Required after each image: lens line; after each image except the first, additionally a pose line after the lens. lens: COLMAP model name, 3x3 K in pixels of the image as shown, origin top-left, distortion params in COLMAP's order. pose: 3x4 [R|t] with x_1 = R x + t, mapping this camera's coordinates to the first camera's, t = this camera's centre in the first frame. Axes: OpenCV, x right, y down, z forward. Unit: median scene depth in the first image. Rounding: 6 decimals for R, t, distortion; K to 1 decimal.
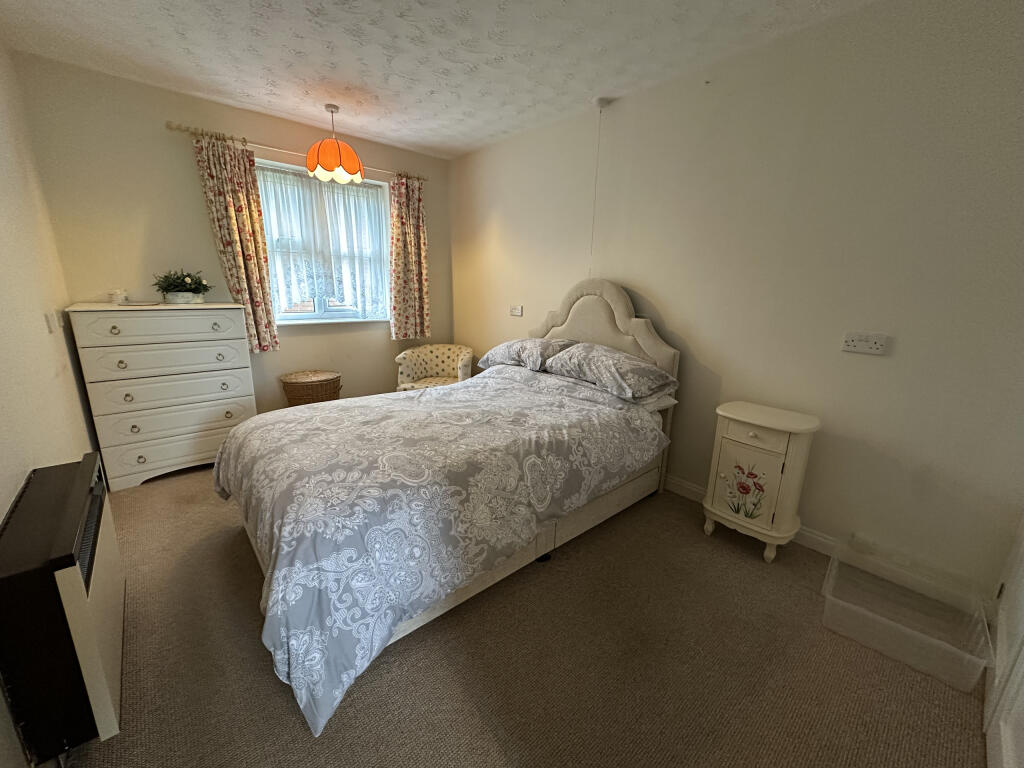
lens RADIAL K [[409.9, 0, 515.7], [0, 409.9, 385.8], [0, 0, 1]] dist [0.000492, -0.000006]
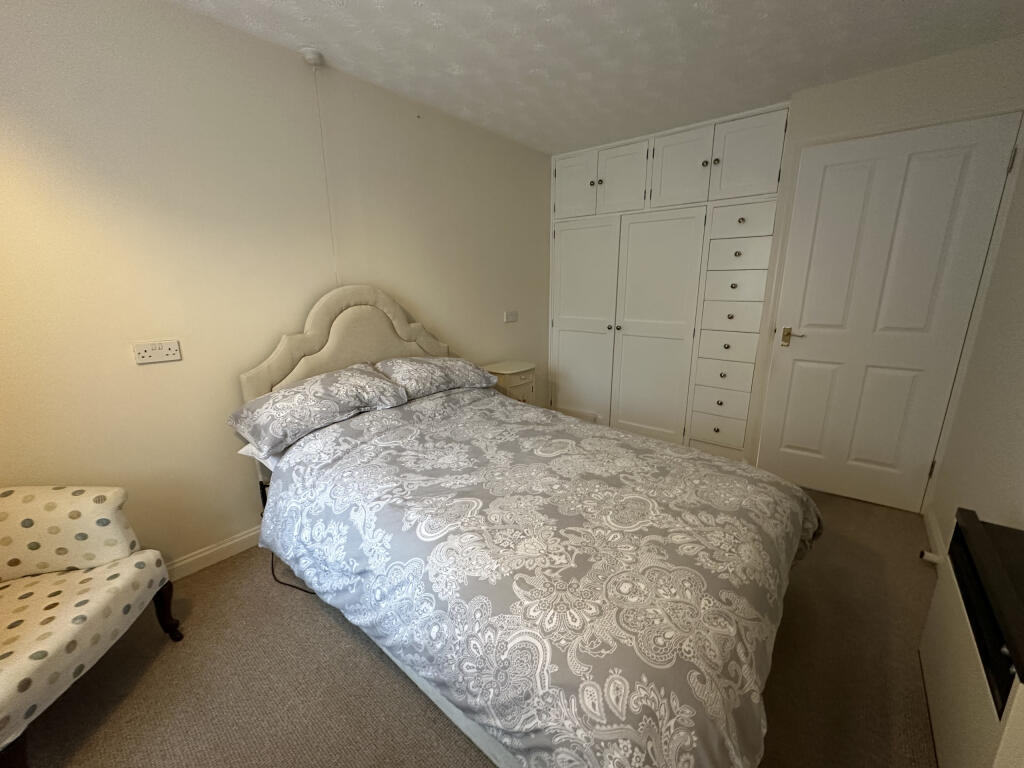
lens RADIAL K [[409.9, 0, 515.3], [0, 409.9, 381.7], [0, 0, 1]] dist [0.000492, -0.000006]
pose [[-0.159523, -0.252358, 0.954394, -0.898049], [0.240511, 0.927708, 0.285502, -0.309667], [-0.957448, 0.275086, -0.087295, 1.059045]]
